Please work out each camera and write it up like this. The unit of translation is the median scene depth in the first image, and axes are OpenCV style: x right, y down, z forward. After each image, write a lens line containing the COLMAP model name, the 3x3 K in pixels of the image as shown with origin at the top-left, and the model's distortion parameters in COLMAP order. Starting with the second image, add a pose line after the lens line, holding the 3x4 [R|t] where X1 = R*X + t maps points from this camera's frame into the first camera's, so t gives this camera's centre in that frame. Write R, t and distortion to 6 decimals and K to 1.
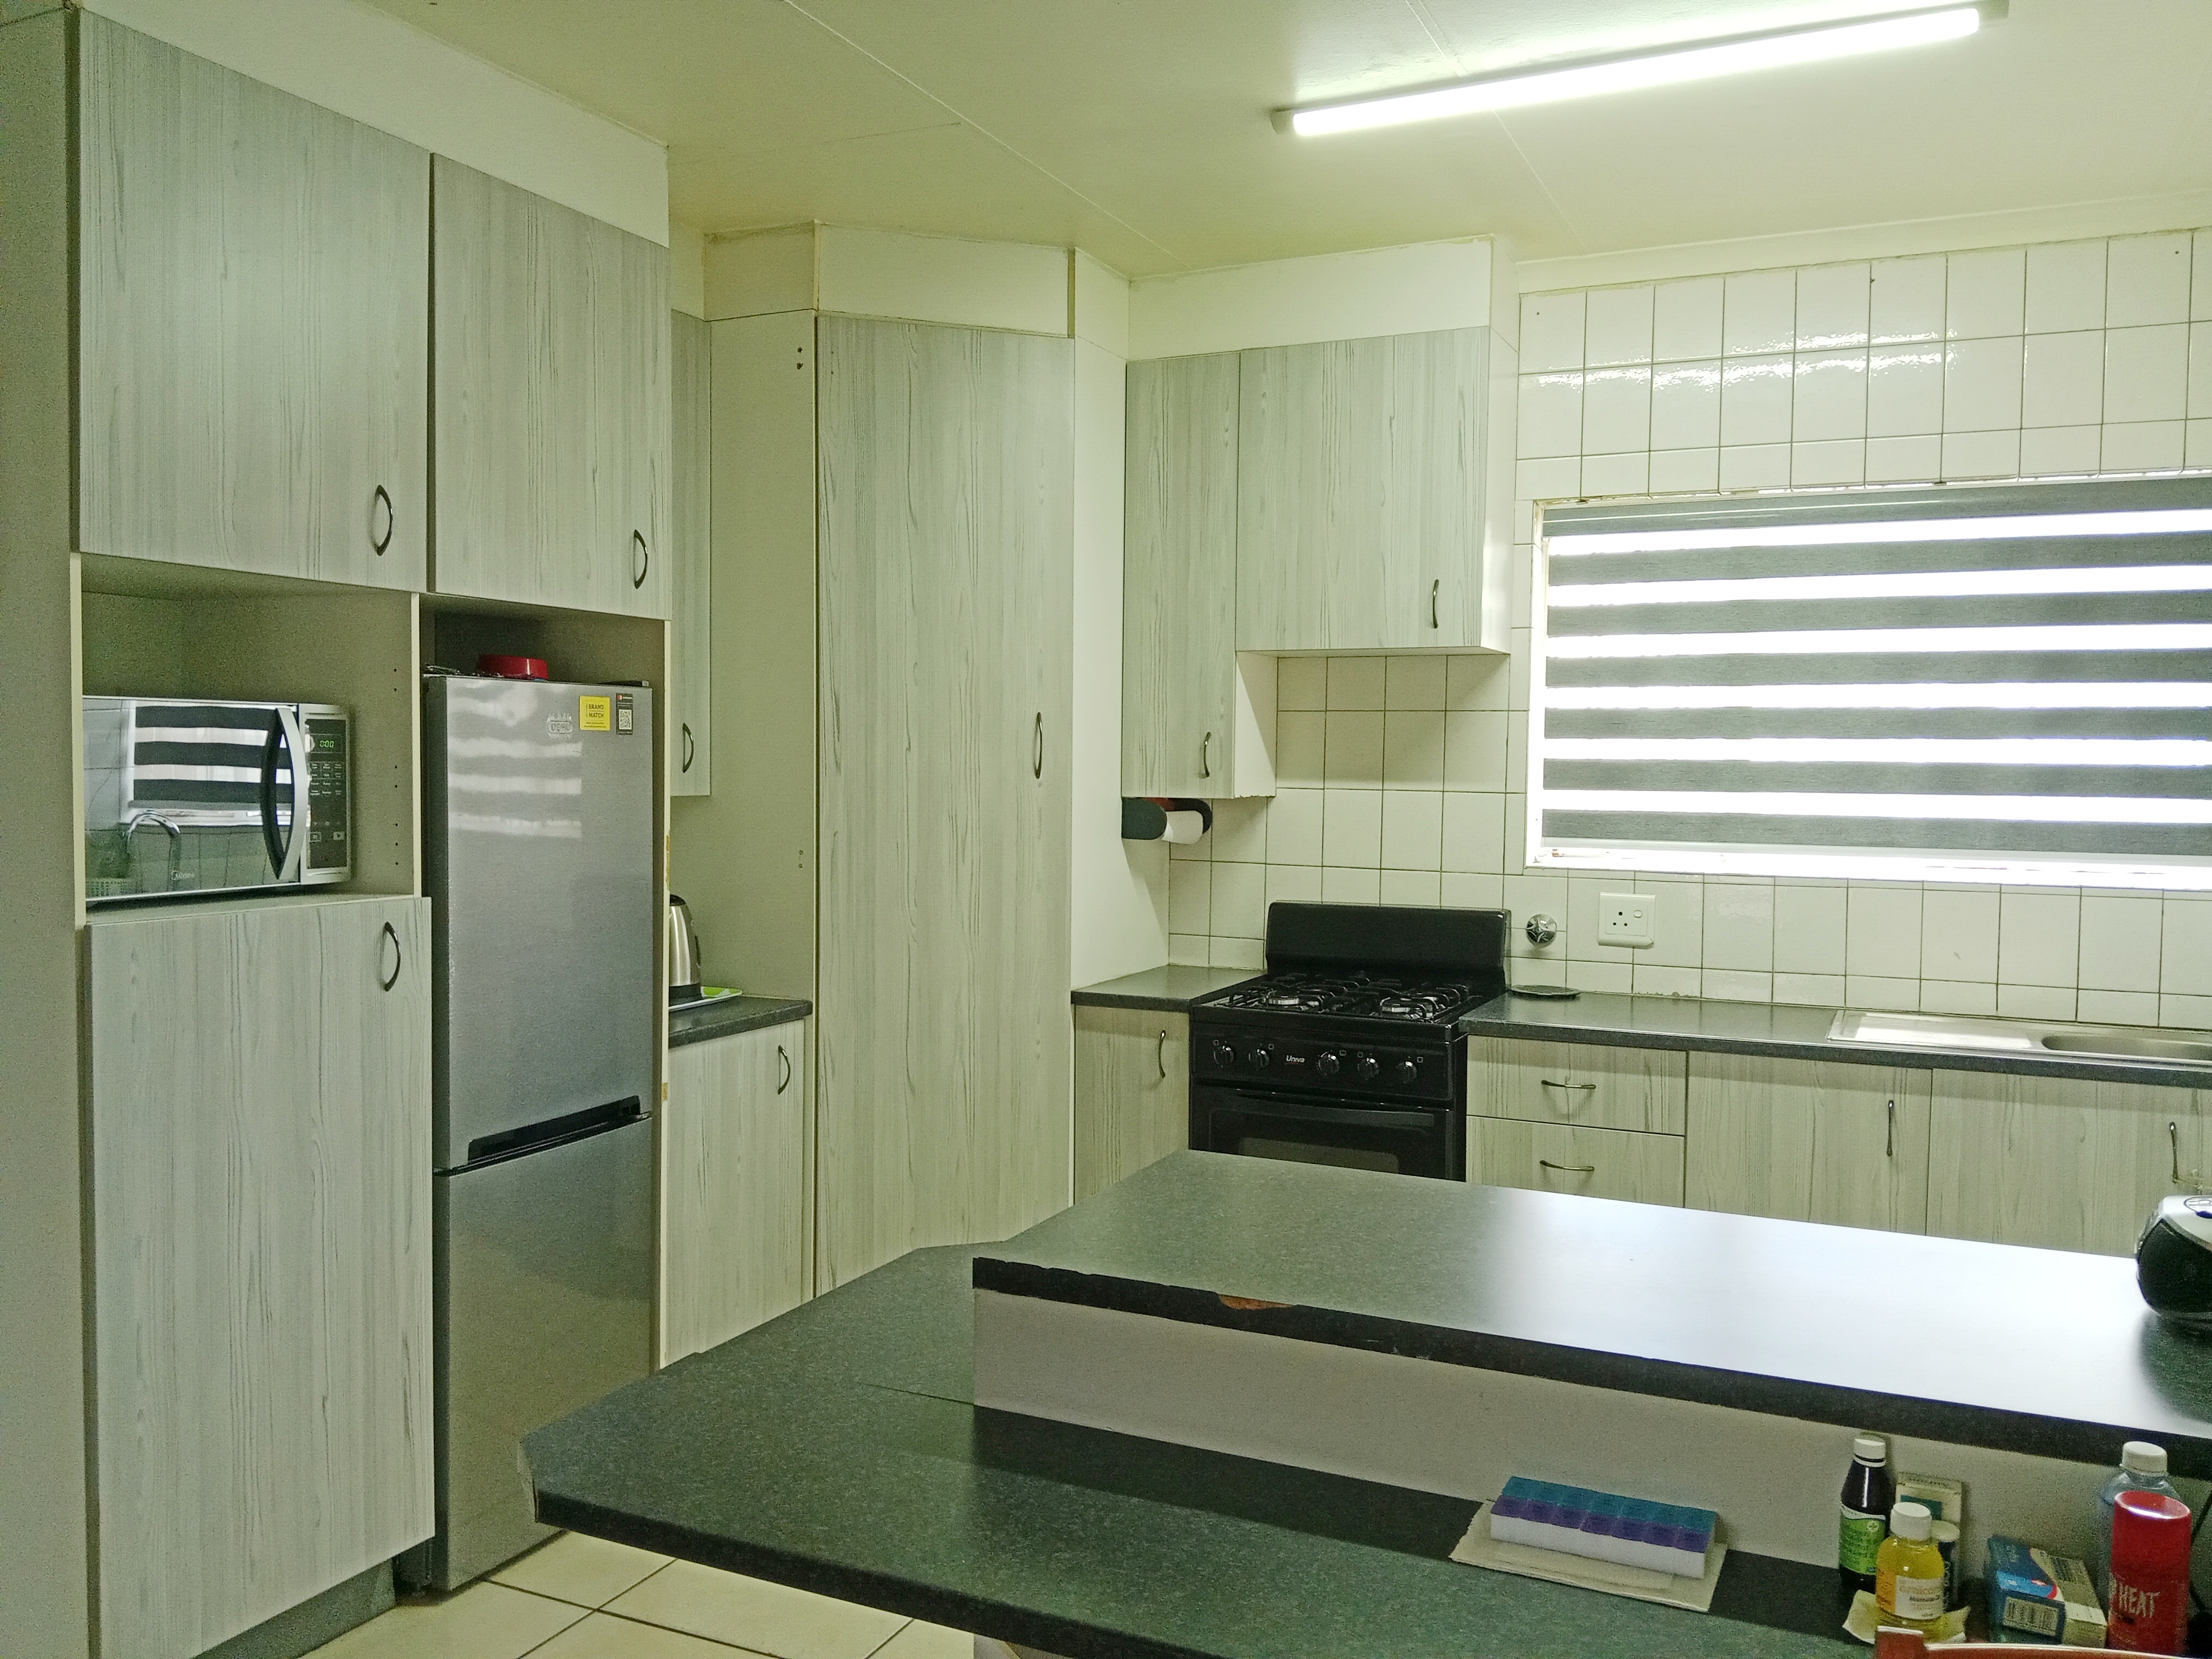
lens RADIAL K [[1745.9, 0, 1106.0], [0, 1745.9, 829.5], [0, 0, 1]] dist [0.097154, -0.179730]
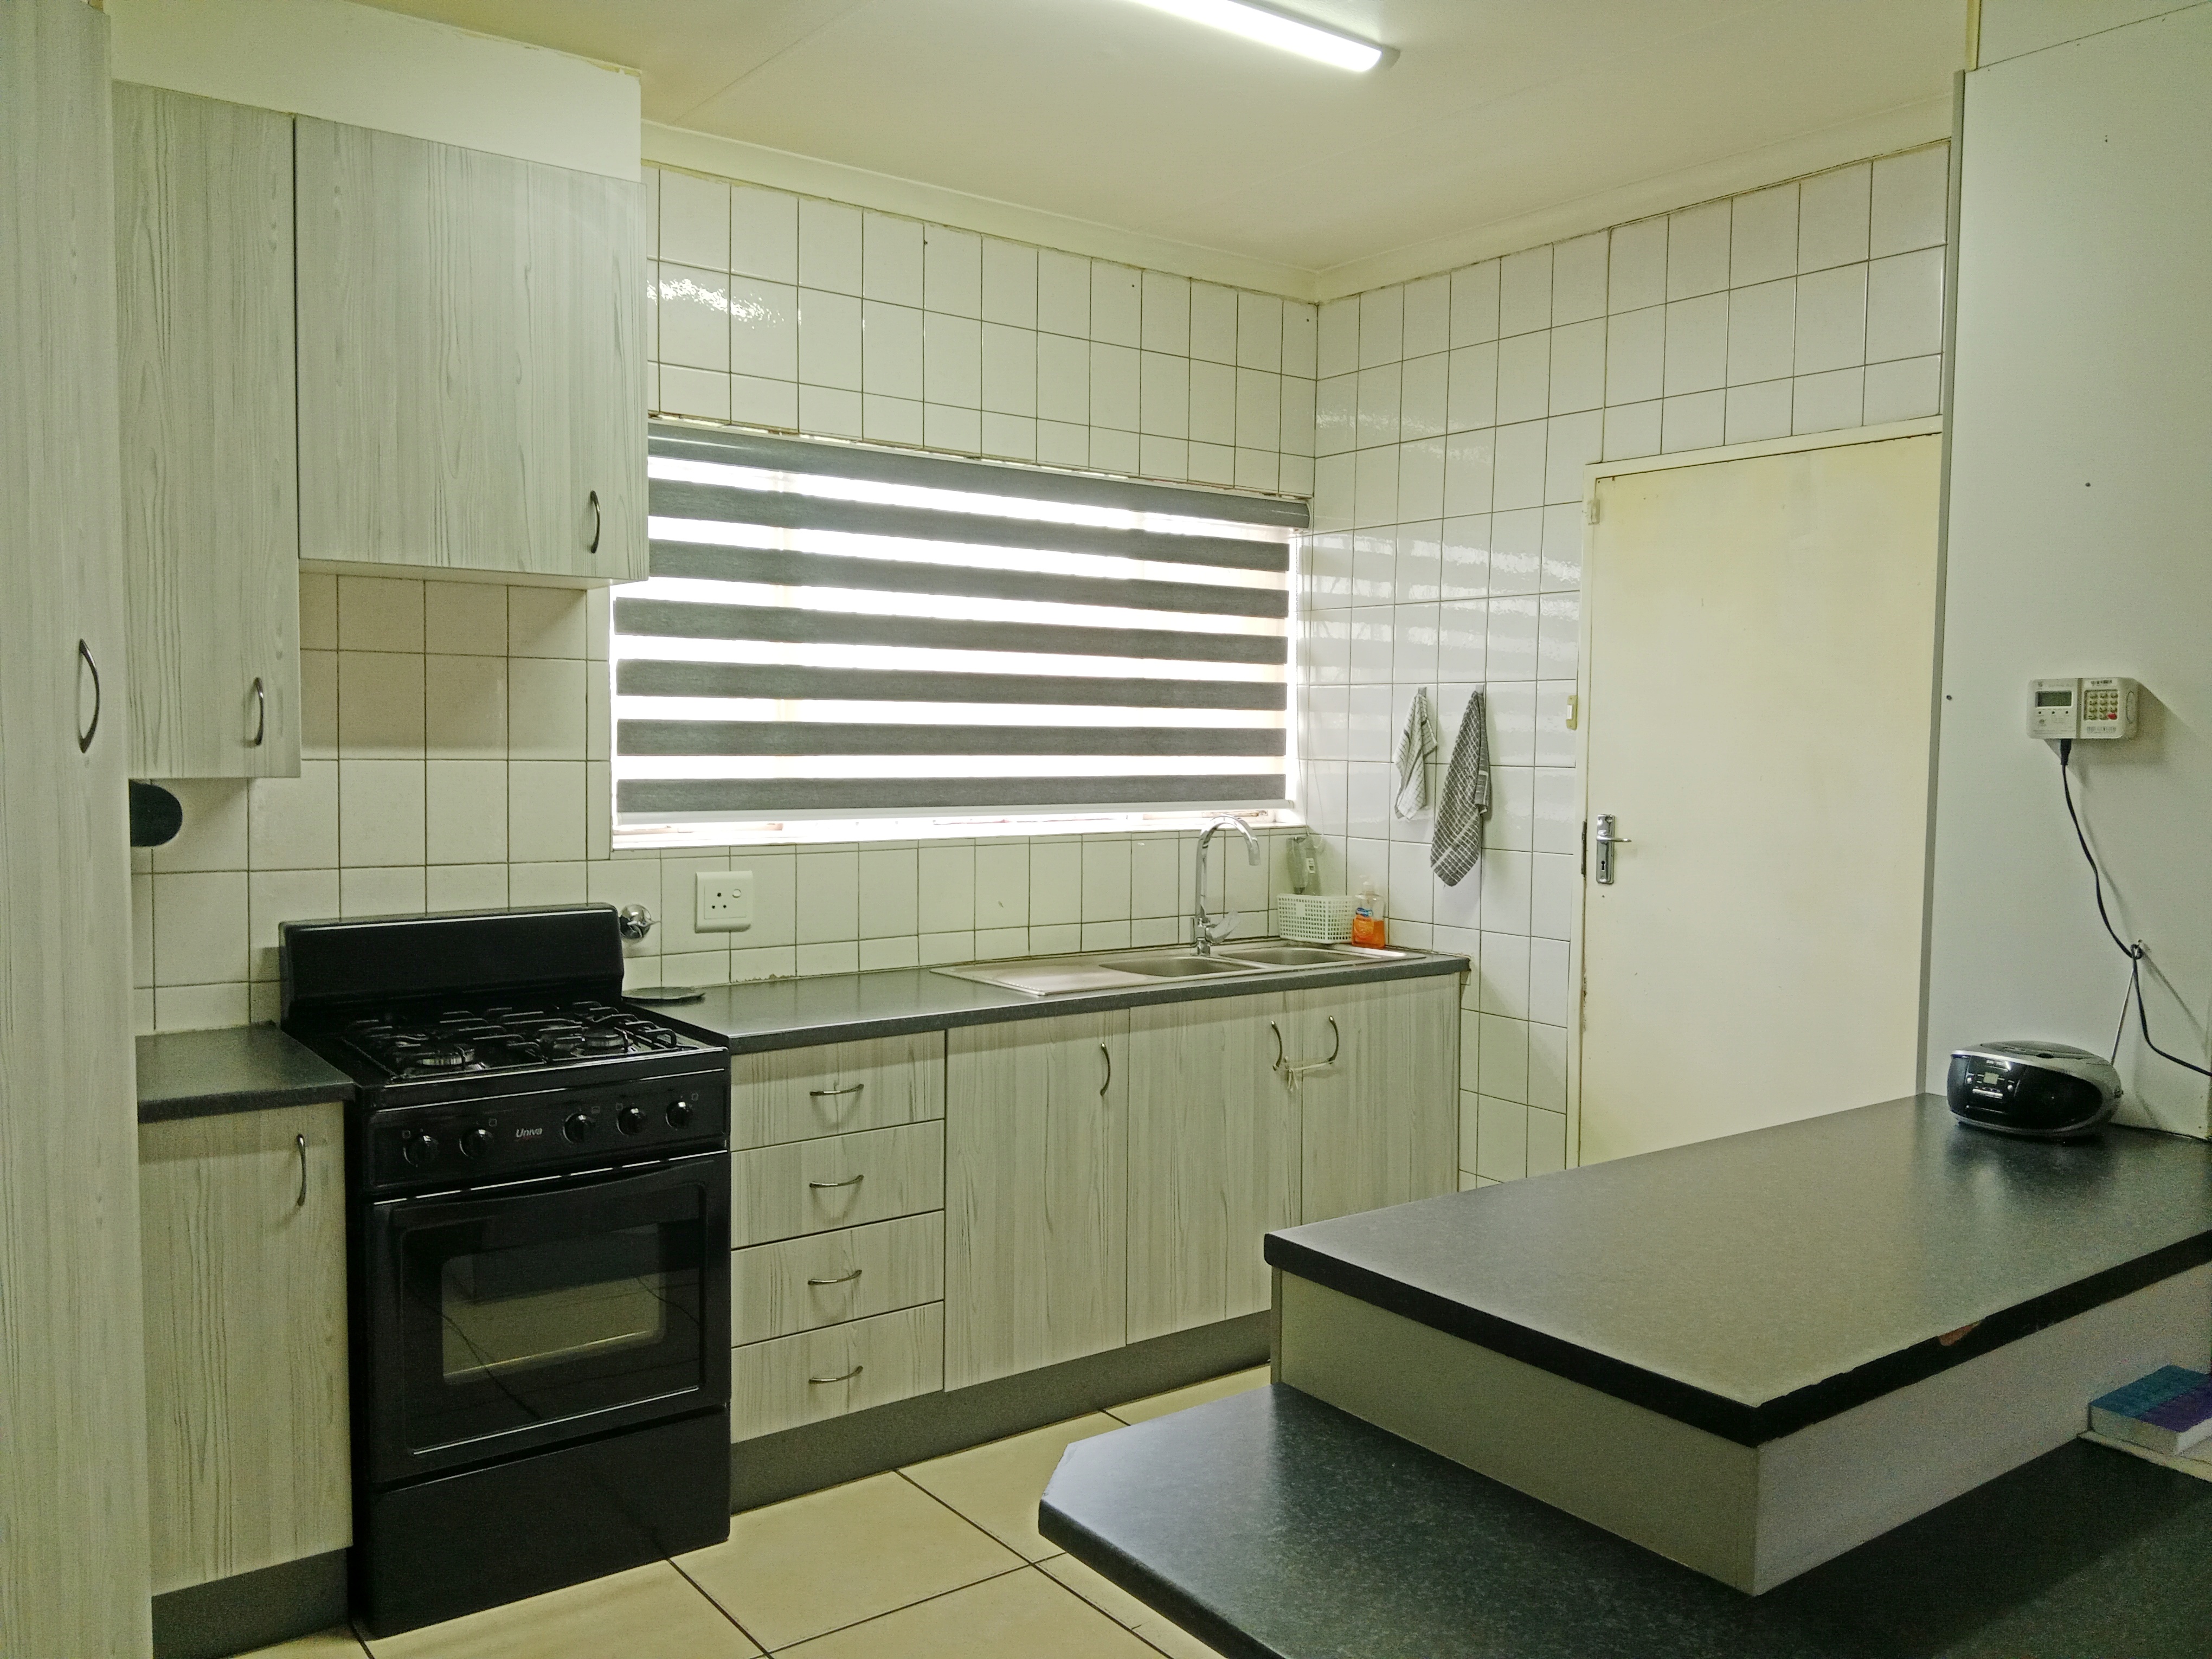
lens RADIAL K [[1745.9, 0, 1106.0], [0, 1745.9, 829.5], [0, 0, 1]] dist [0.097154, -0.179730]
pose [[0.470709, -0.055468, 0.880543, -0.402506], [0.030948, 0.998446, 0.046351, -0.020506], [-0.881746, 0.005434, 0.471694, 0.421354]]
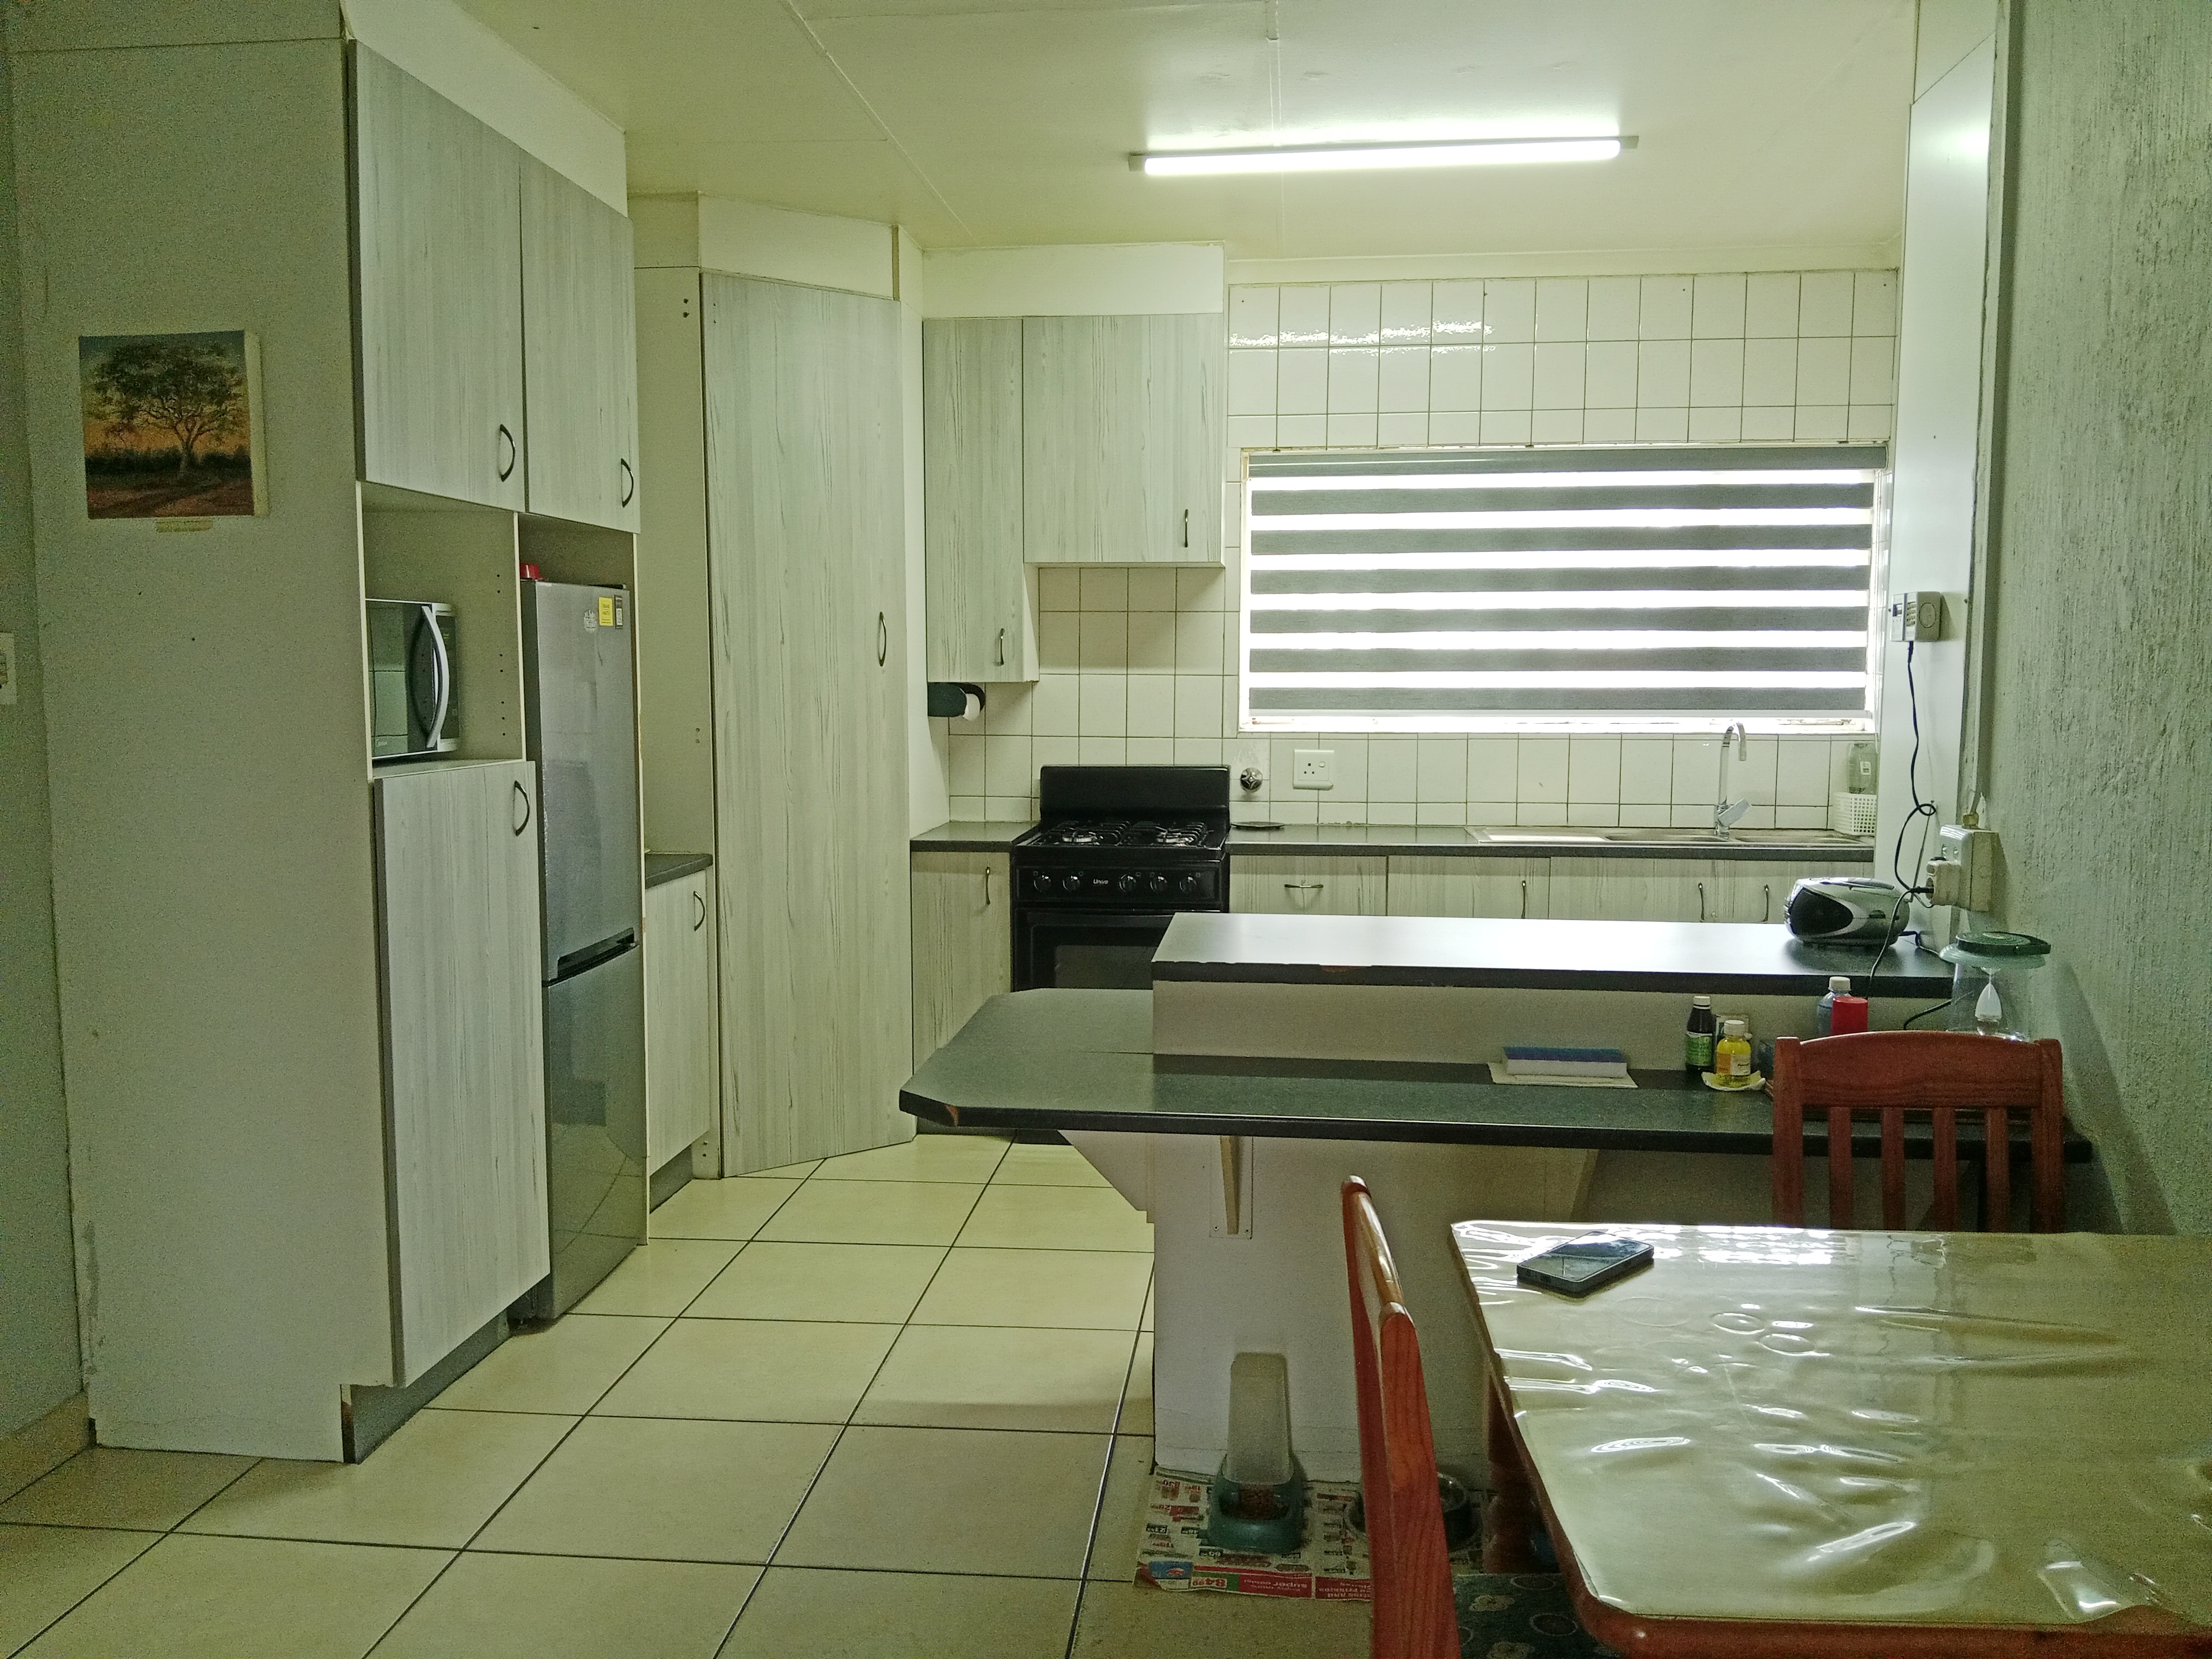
lens RADIAL K [[1742.7, 0, 1106.0], [0, 1742.7, 829.5], [0, 0, 1]] dist [0.131275, -0.313026]
pose [[0.946875, -0.039558, 0.319160, -0.286326], [0.022015, 0.998051, 0.058389, 0.016602], [-0.320848, -0.048261, 0.945900, -0.212791]]
